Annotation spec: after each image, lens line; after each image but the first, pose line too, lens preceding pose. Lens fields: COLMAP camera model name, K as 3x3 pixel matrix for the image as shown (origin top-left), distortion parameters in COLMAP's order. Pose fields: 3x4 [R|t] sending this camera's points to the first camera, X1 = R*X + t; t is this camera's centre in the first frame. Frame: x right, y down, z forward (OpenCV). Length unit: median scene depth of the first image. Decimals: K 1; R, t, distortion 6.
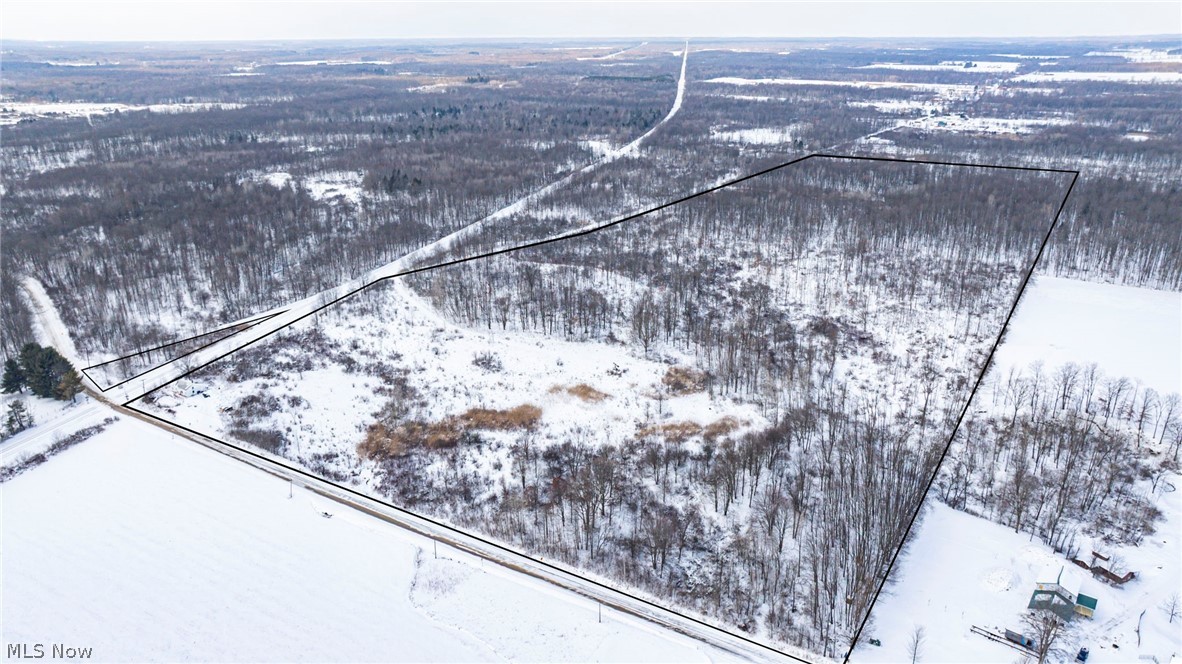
lens RADIAL K [[827.1, 0, 591.0], [0, 827.1, 332.0], [0, 0, 1]] dist [-0.039942, 0.039013]
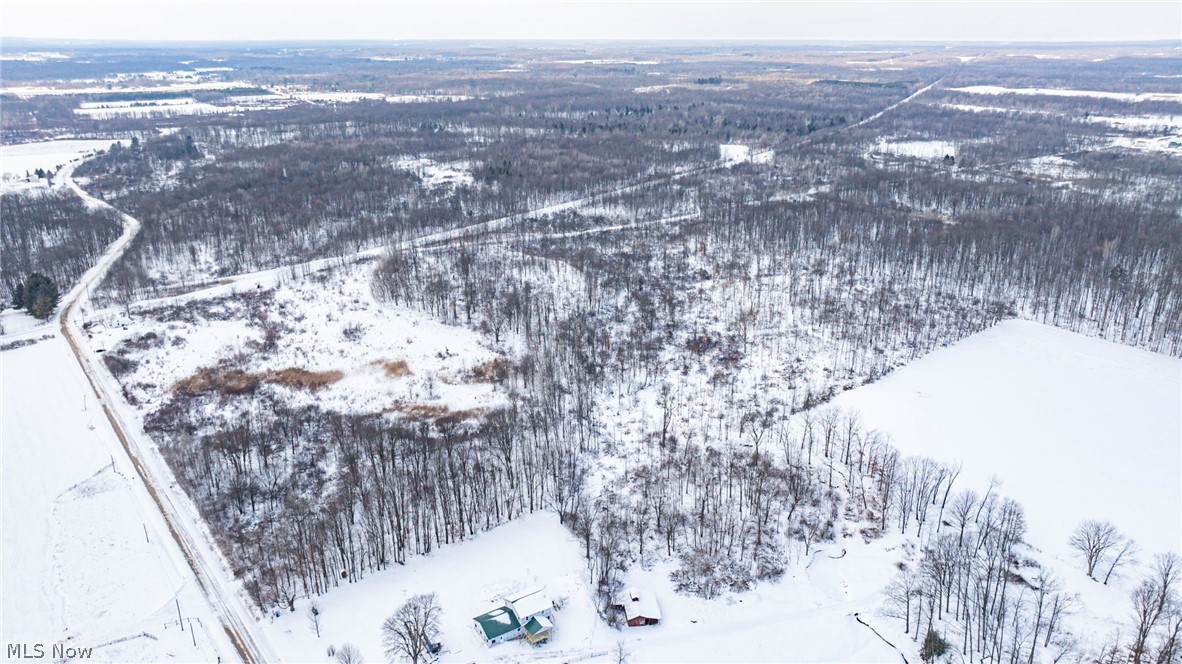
lens RADIAL K [[827.1, 0, 591.0], [0, 827.1, 332.0], [0, 0, 1]] dist [-0.039942, 0.039013]
pose [[0.938582, 0.120326, -0.323397, 0.454357], [-0.120885, 0.992495, 0.018438, -0.018899], [0.323189, 0.021788, 0.946084, 0.049239]]
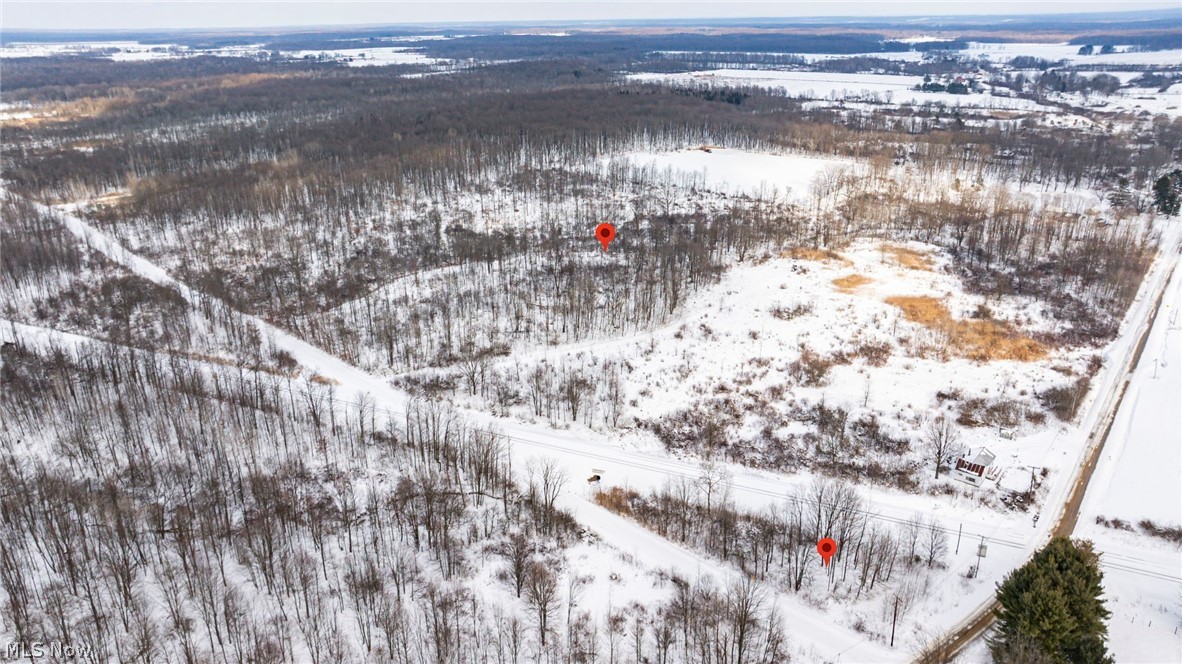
lens RADIAL K [[827.1, 0, 591.0], [0, 827.1, 332.0], [0, 0, 1]] dist [-0.039942, 0.039013]
pose [[0.115849, -0.352825, 0.928490, -0.824359], [0.361415, 0.885679, 0.291463, -0.232860], [-0.925180, 0.301805, 0.230121, 0.857016]]
